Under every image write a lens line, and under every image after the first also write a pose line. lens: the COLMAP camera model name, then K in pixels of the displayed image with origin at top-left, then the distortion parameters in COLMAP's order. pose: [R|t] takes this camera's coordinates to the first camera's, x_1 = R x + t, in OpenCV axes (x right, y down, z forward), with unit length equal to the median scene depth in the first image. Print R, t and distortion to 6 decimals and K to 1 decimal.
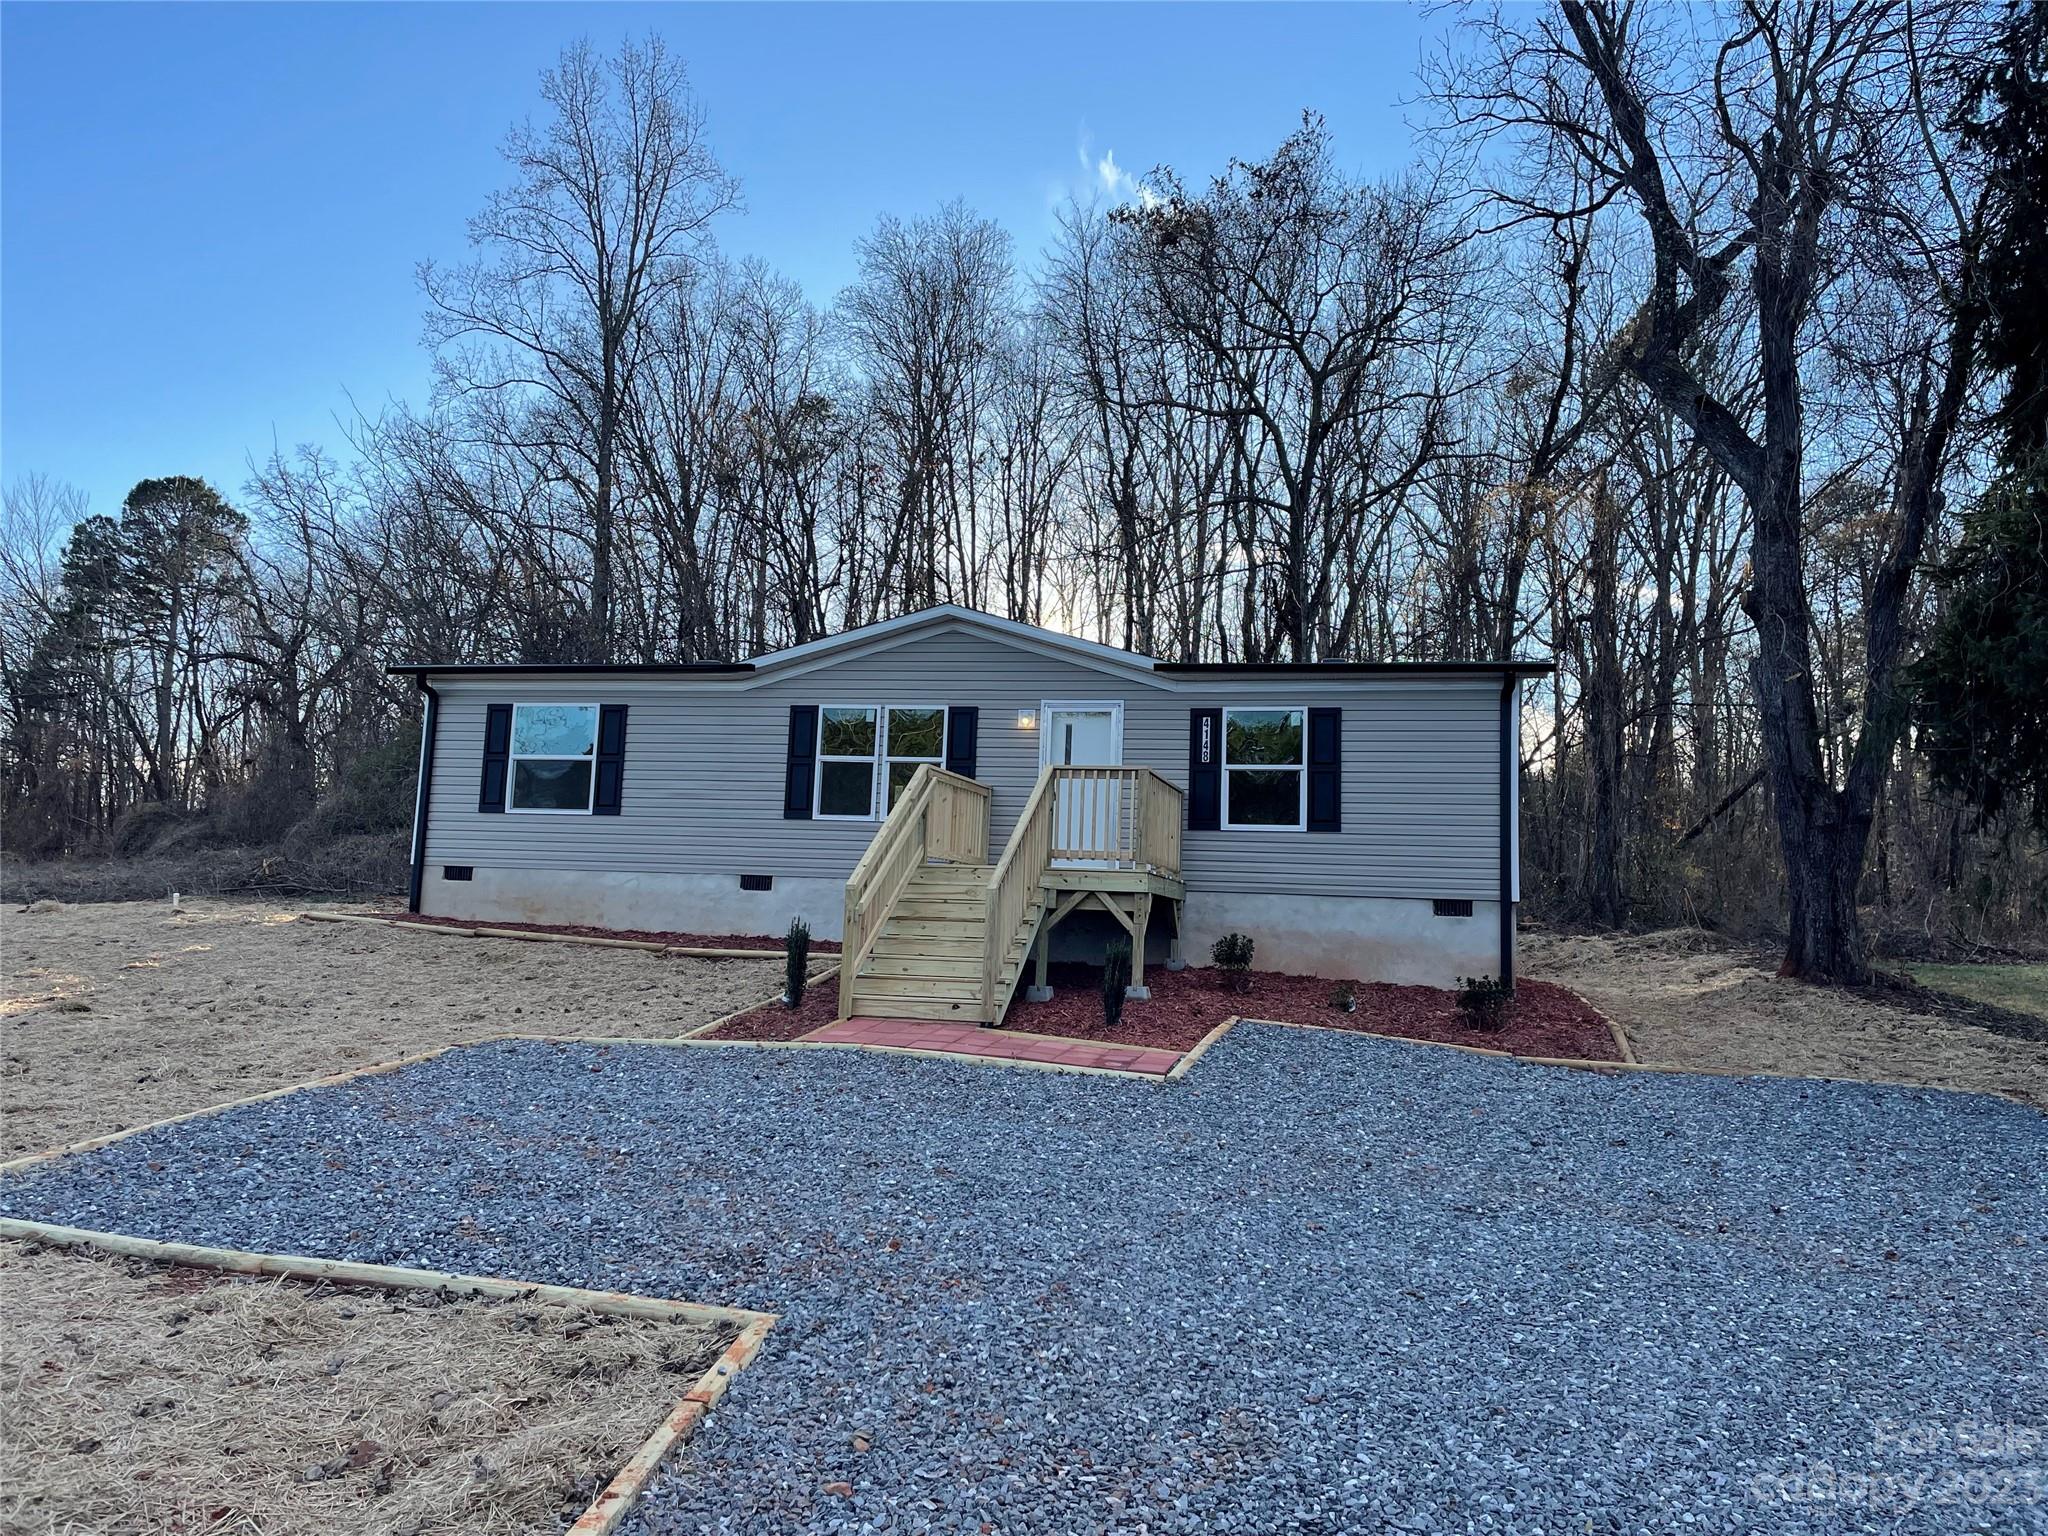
lens RADIAL K [[1528.5, 0, 1030.5], [0, 1528.5, 753.3], [0, 0, 1]] dist [0.107131, -0.133349]
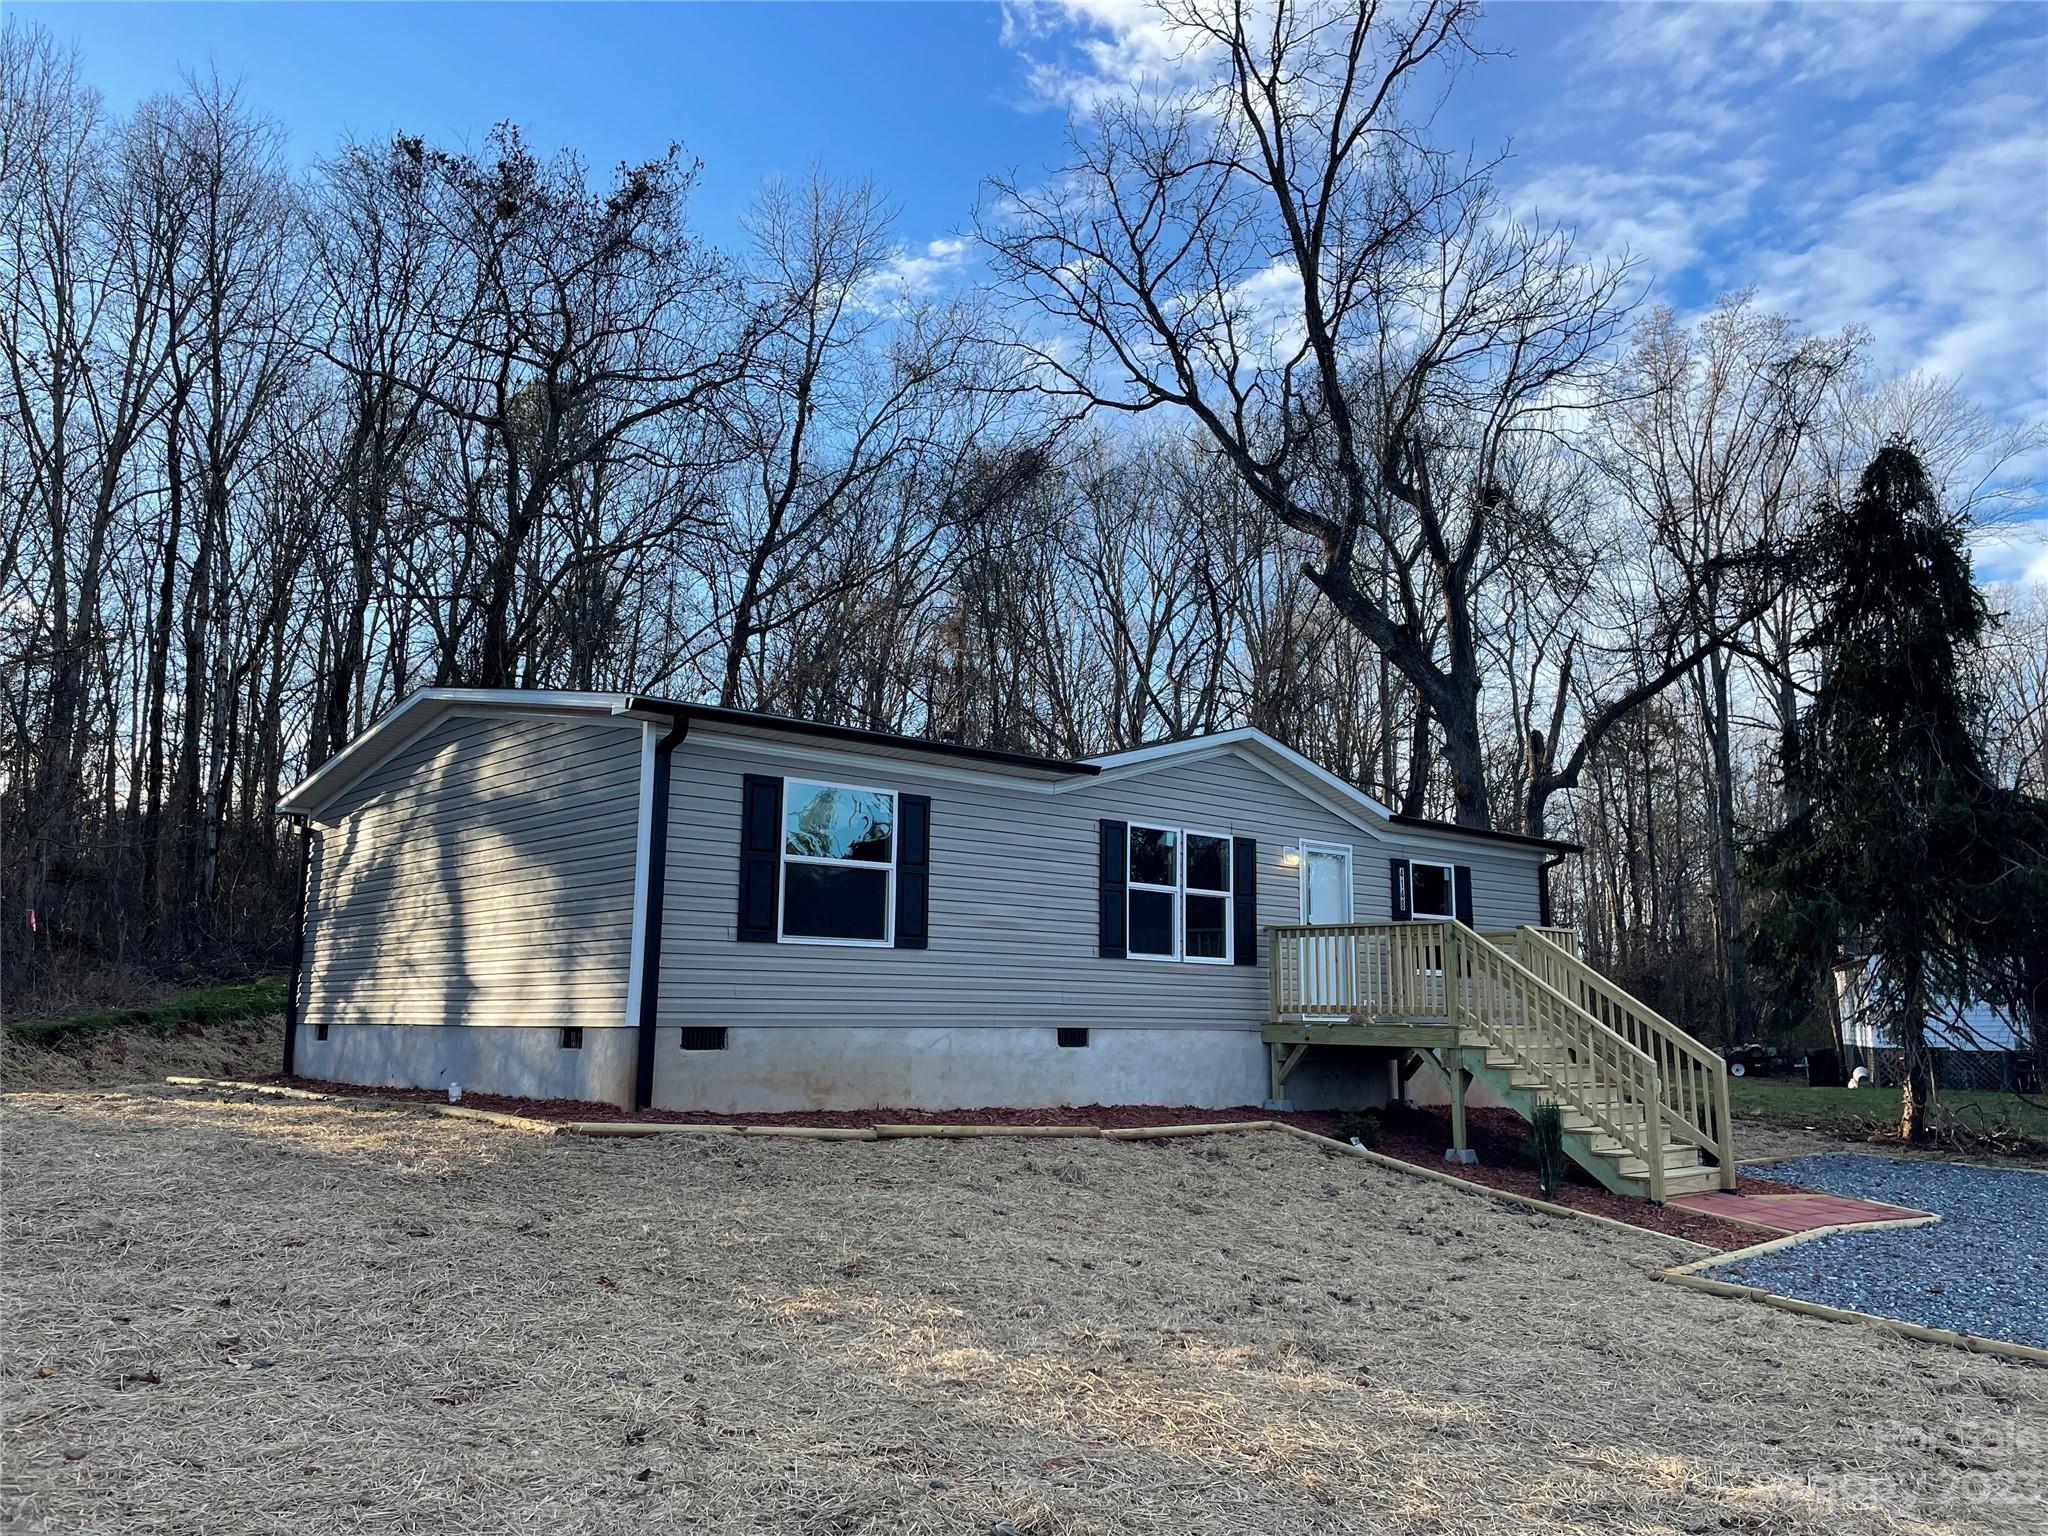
lens RADIAL K [[1528.5, 0, 1030.5], [0, 1528.5, 753.3], [0, 0, 1]] dist [0.107131, -0.133349]
pose [[0.561093, 0.109770, 0.820442, -0.853888], [-0.072214, 0.993880, -0.083588, 0.005334], [-0.824596, -0.012347, 0.565587, 0.558625]]
